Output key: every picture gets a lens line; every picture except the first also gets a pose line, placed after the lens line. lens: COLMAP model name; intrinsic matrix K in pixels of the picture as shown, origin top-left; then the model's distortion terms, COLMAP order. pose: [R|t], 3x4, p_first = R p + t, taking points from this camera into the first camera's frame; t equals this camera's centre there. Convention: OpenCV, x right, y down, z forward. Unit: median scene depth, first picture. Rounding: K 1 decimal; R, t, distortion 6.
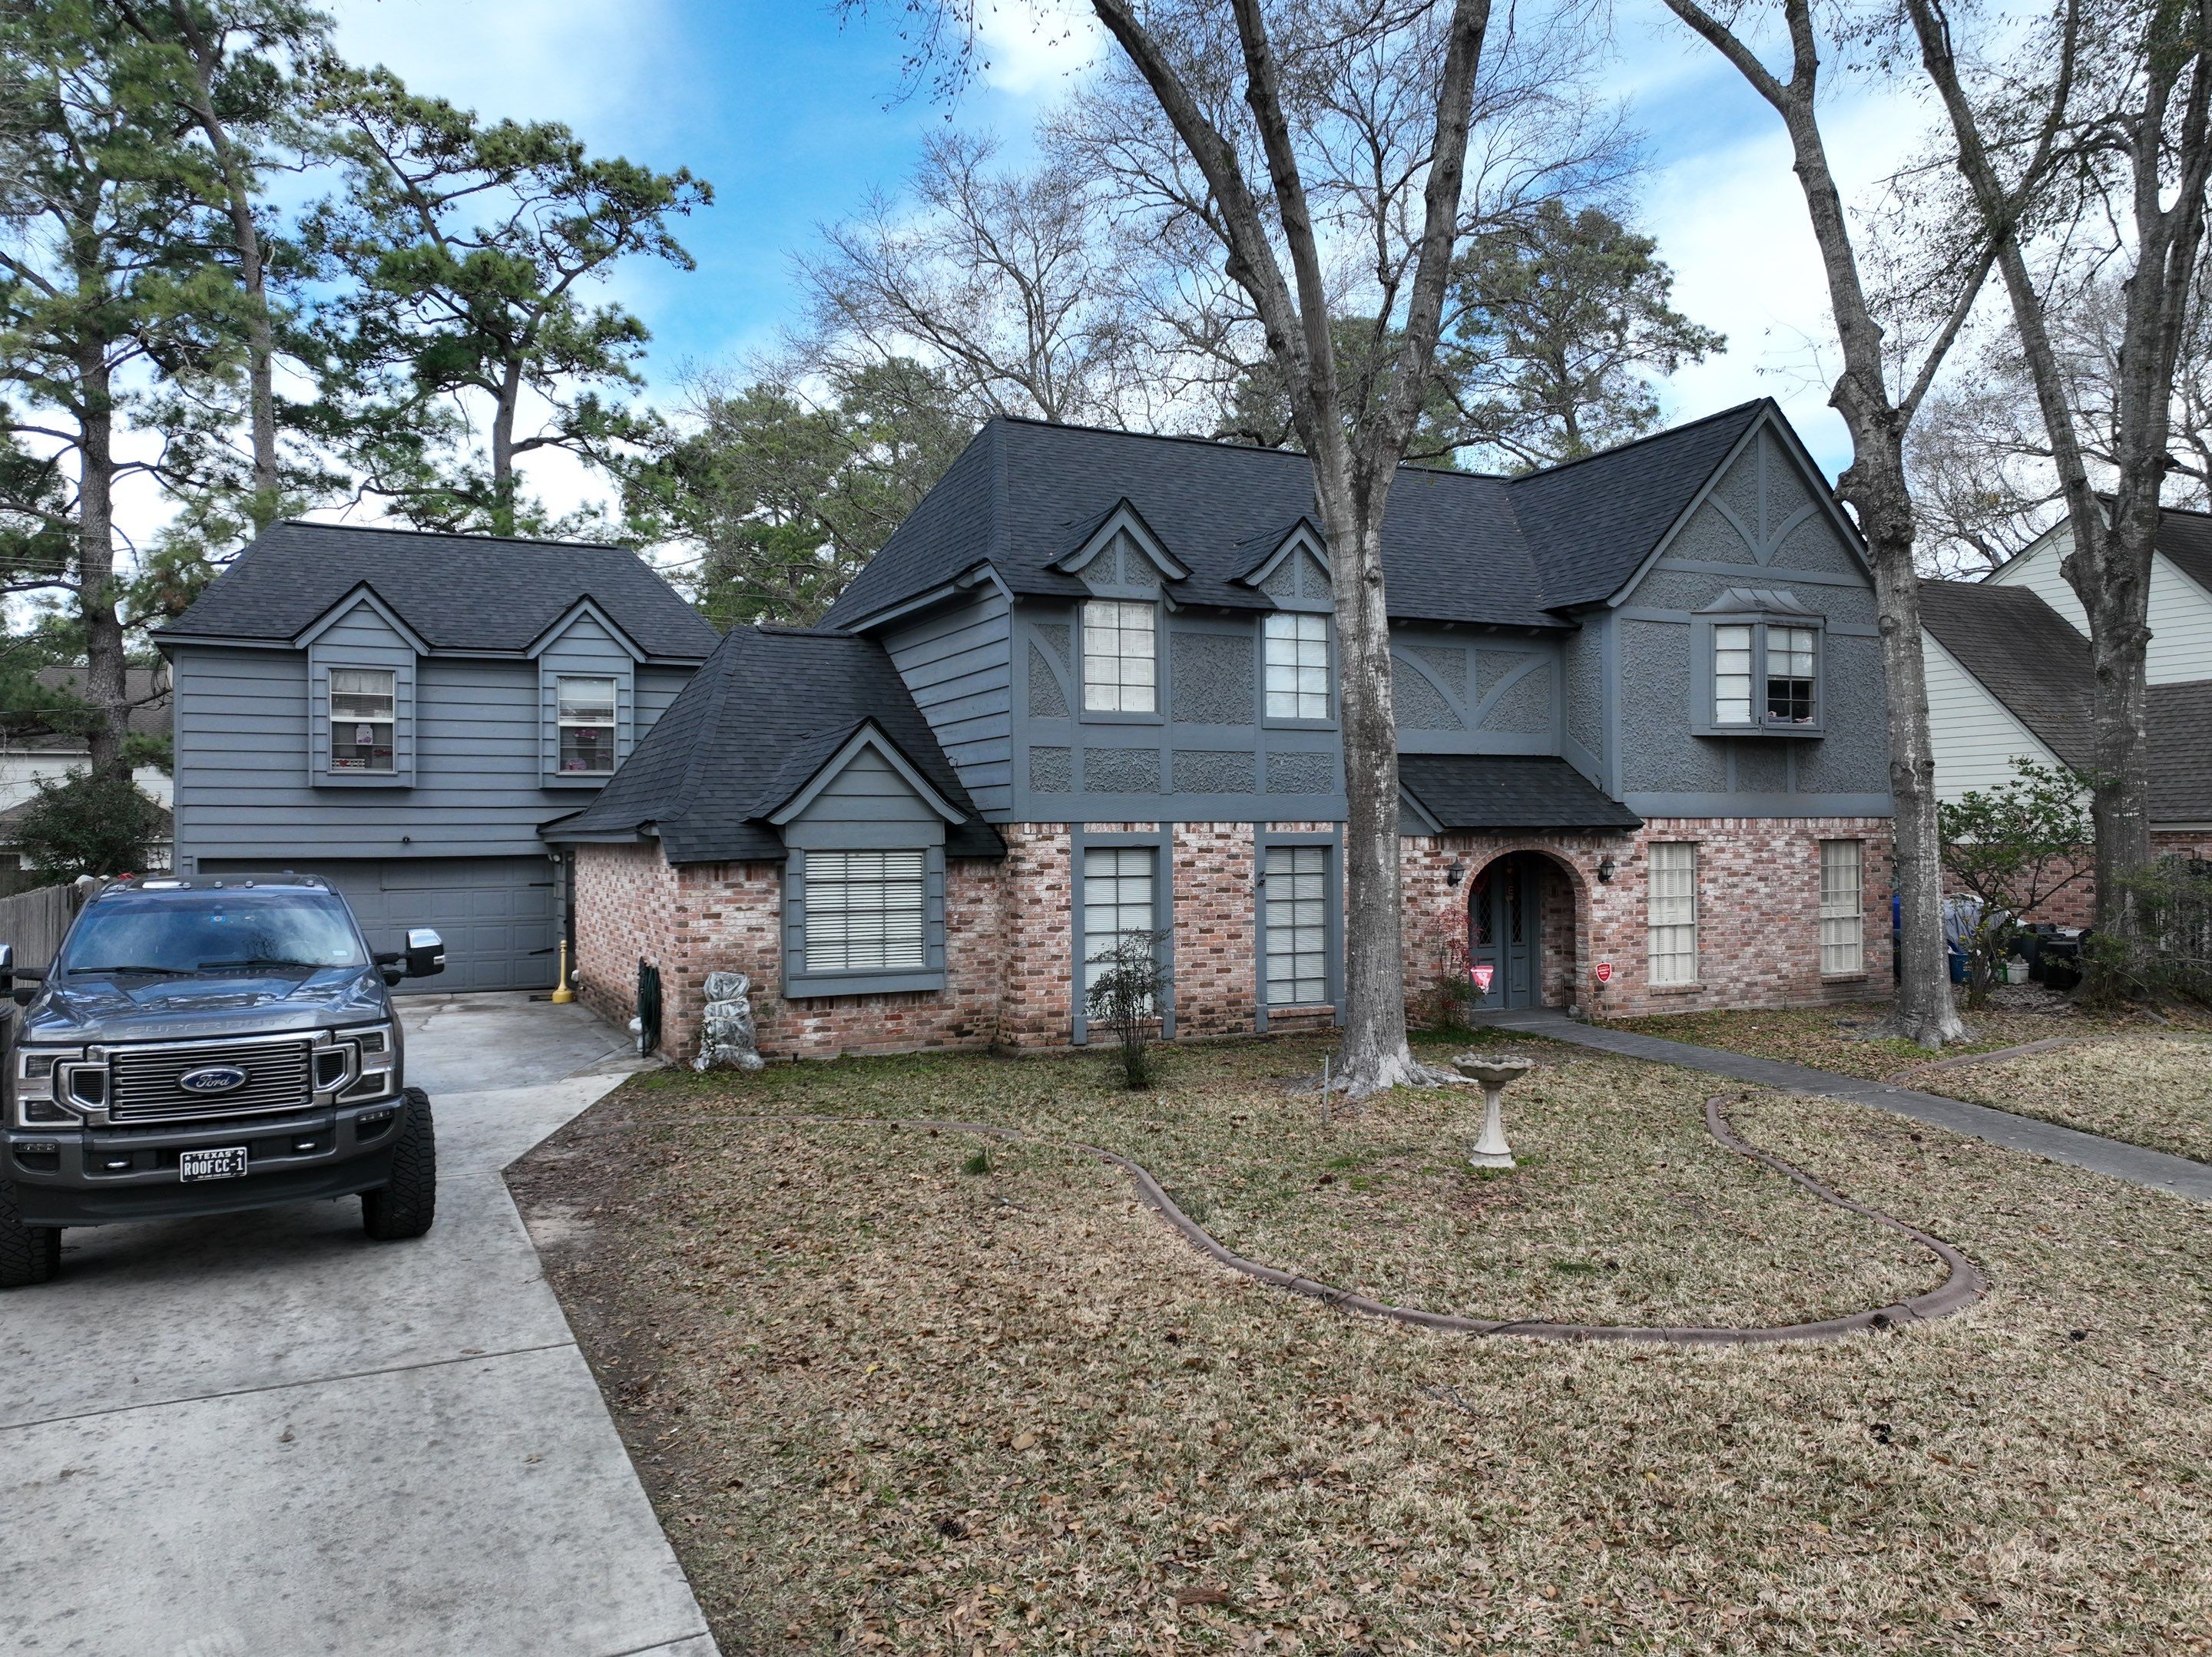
lens RADIAL K [[1558.7, 0, 1104.3], [0, 1558.7, 832.8], [0, 0, 1]] dist [-0.000635, 0.013878]
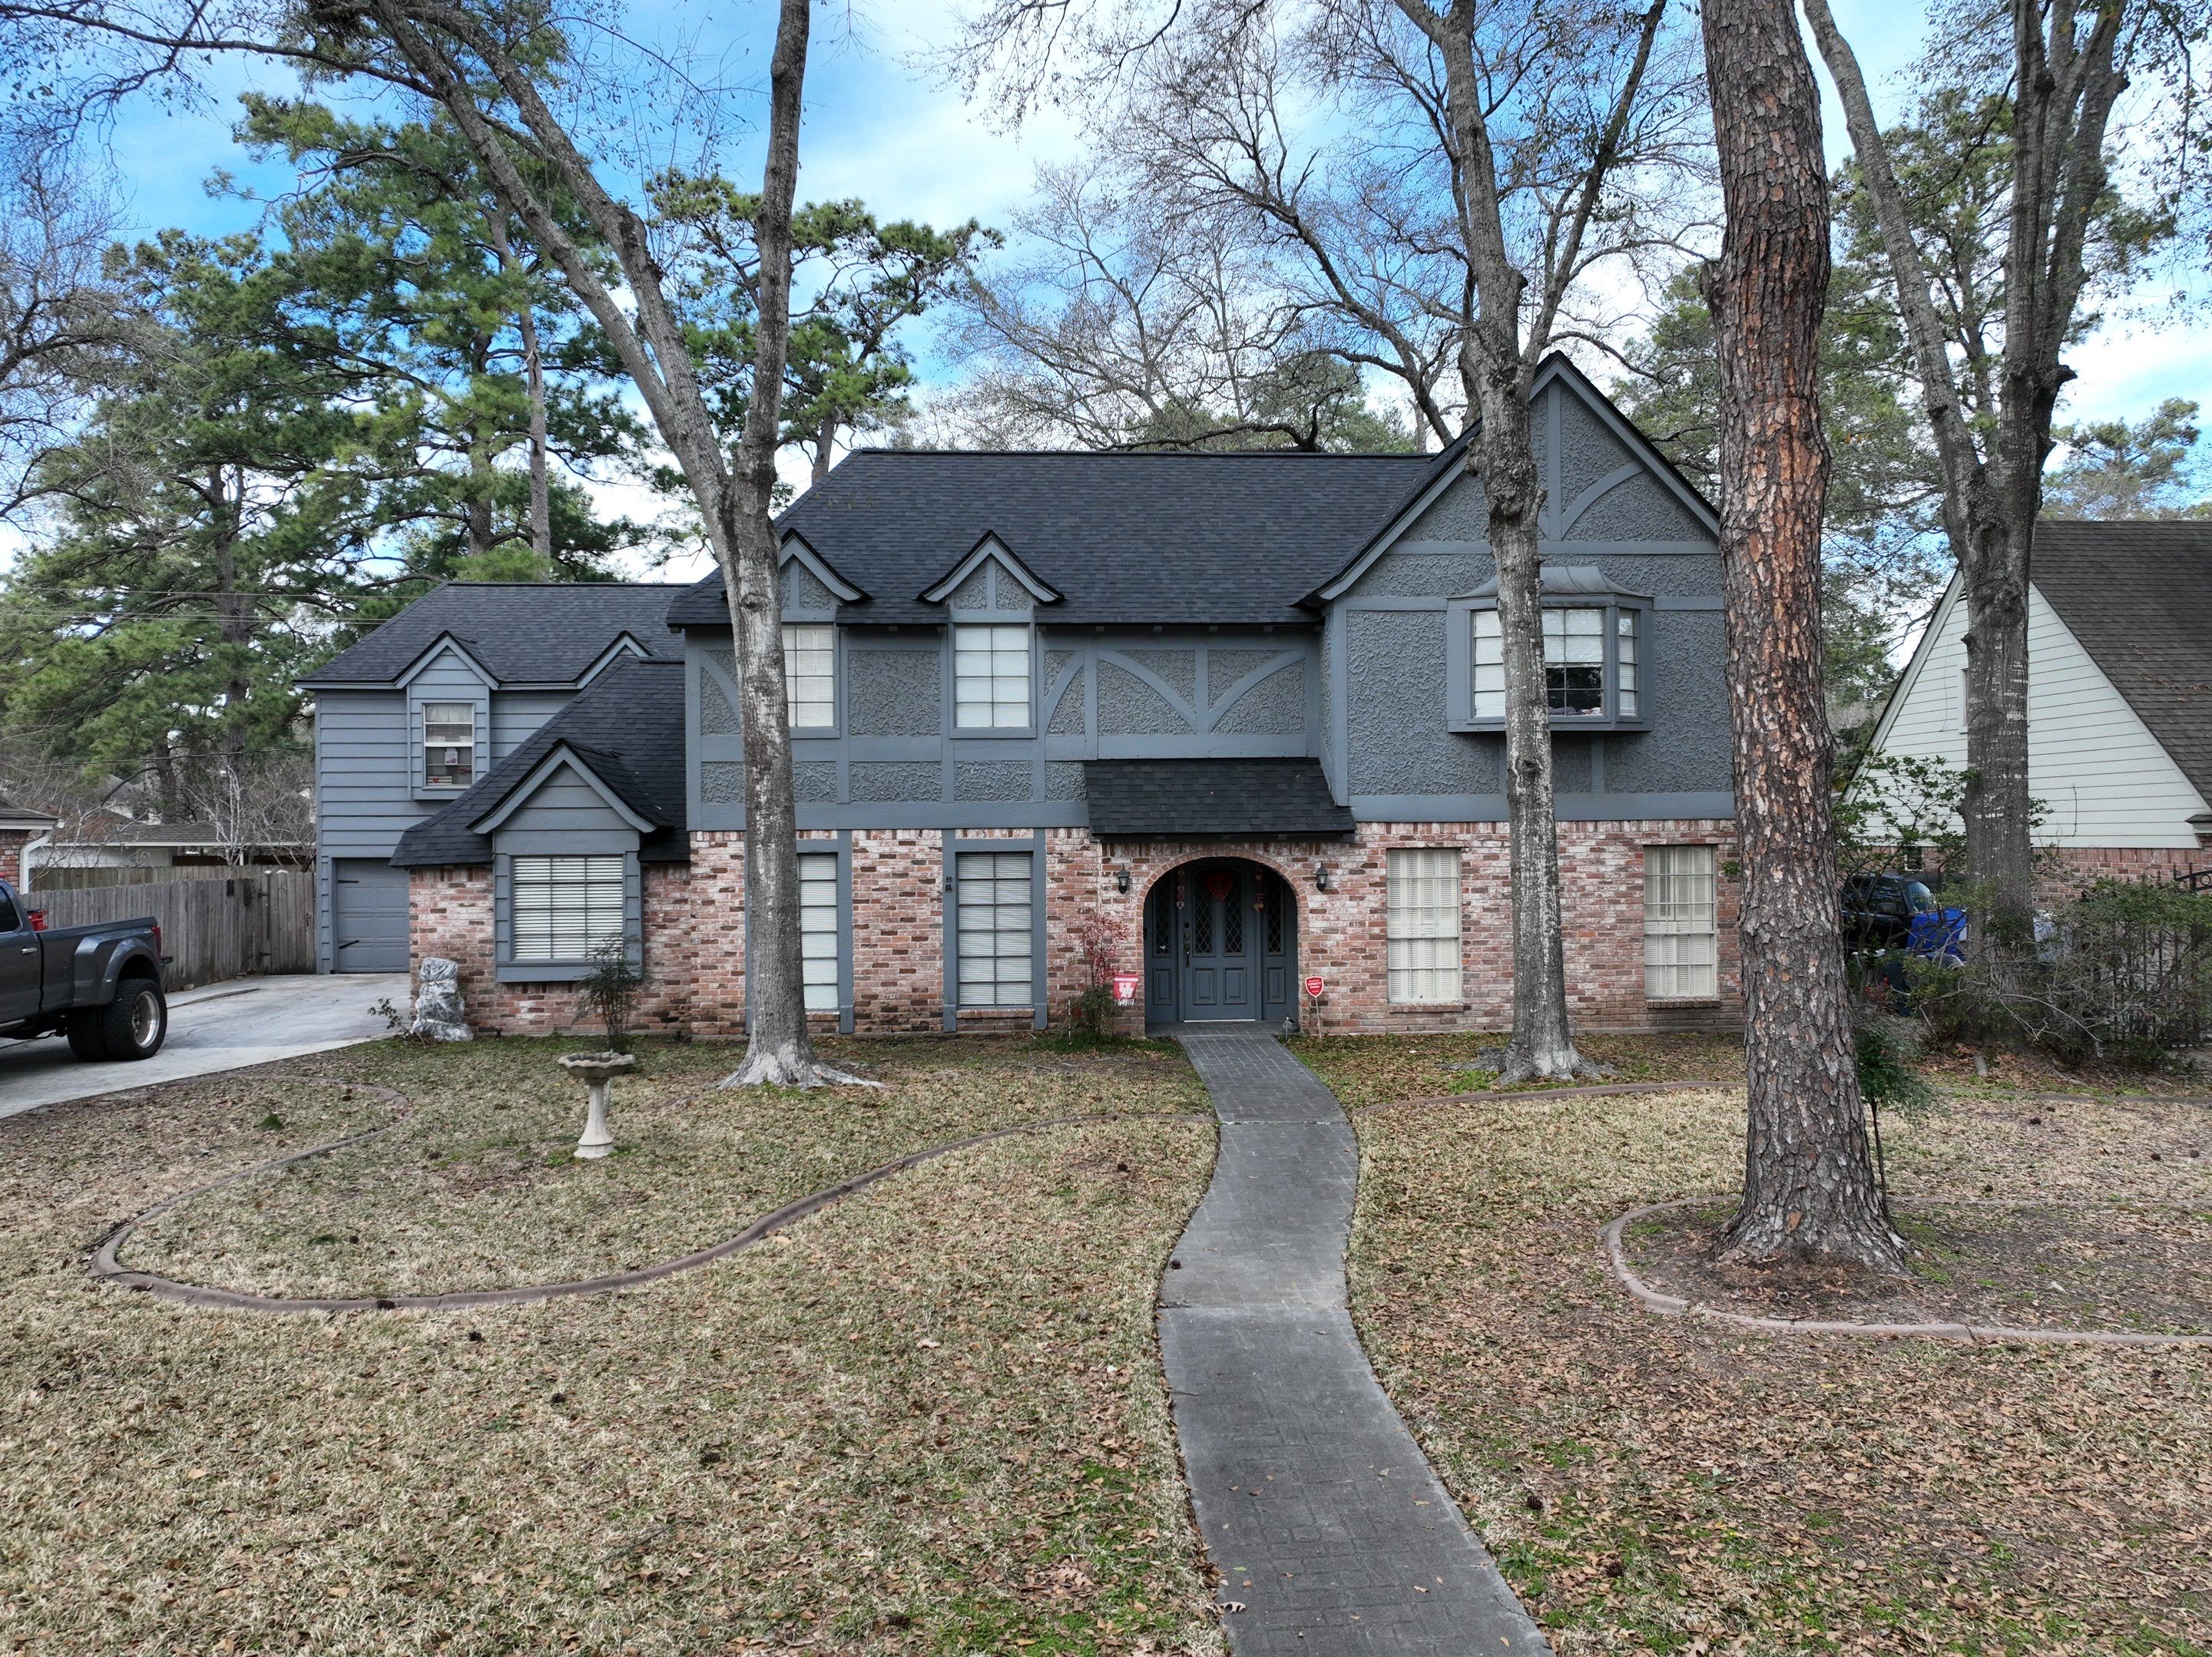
lens RADIAL K [[1558.7, 0, 1104.1], [0, 1558.7, 833.3], [0, 0, 1]] dist [-0.000635, 0.013878]
pose [[0.925788, -0.001409, -0.378040, 0.577385], [0.003188, 0.999987, 0.004078, -0.007798], [0.378029, -0.004981, 0.925780, 0.078172]]
